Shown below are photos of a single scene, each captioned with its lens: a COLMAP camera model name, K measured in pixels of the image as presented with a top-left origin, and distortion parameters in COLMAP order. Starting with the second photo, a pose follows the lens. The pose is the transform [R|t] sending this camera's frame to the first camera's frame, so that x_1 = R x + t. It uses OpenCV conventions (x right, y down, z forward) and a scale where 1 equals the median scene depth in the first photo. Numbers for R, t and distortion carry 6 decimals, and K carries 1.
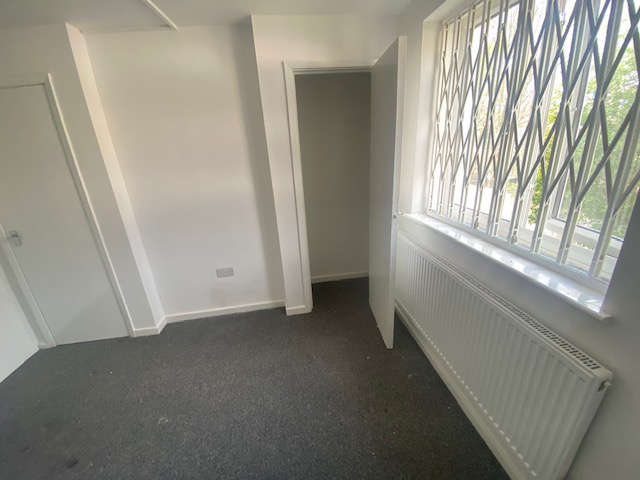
lens RADIAL K [[261.2, 0, 319.1], [0, 261.2, 236.1], [0, 0, 1]] dist [0.026245, -0.021634]
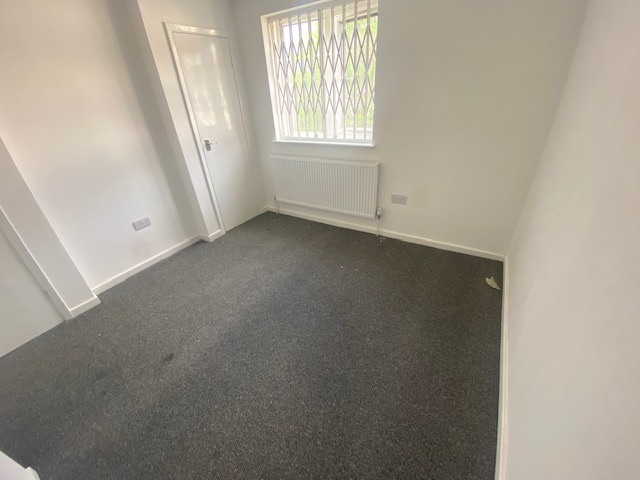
lens RADIAL K [[259.8, 0, 320.0], [0, 259.8, 238.1], [0, 0, 1]] dist [0.026054, -0.021212]
pose [[0.625222, -0.357840, 0.693576, -0.696823], [0.274308, 0.932747, 0.233962, 0.149650], [-0.730652, 0.043976, 0.681332, -0.243924]]
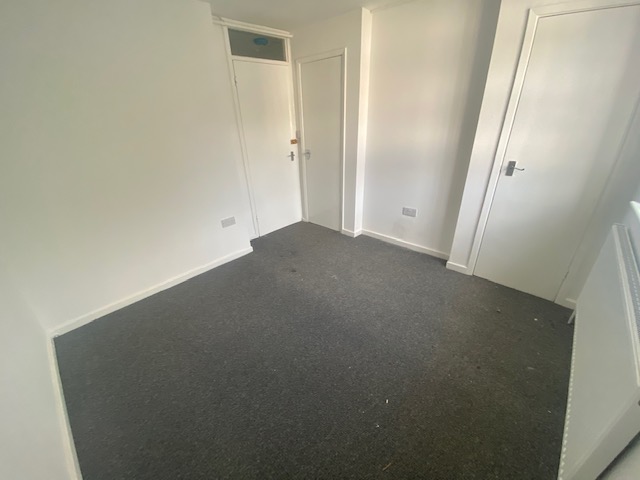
lens RADIAL K [[259.8, 0, 320.0], [0, 259.8, 238.1], [0, 0, 1]] dist [0.026054, -0.021212]
pose [[0.639187, 0.370893, -0.673704, 0.246100], [-0.261724, 0.928639, 0.262927, 0.044366], [0.723146, 0.008265, 0.690646, -0.136132]]
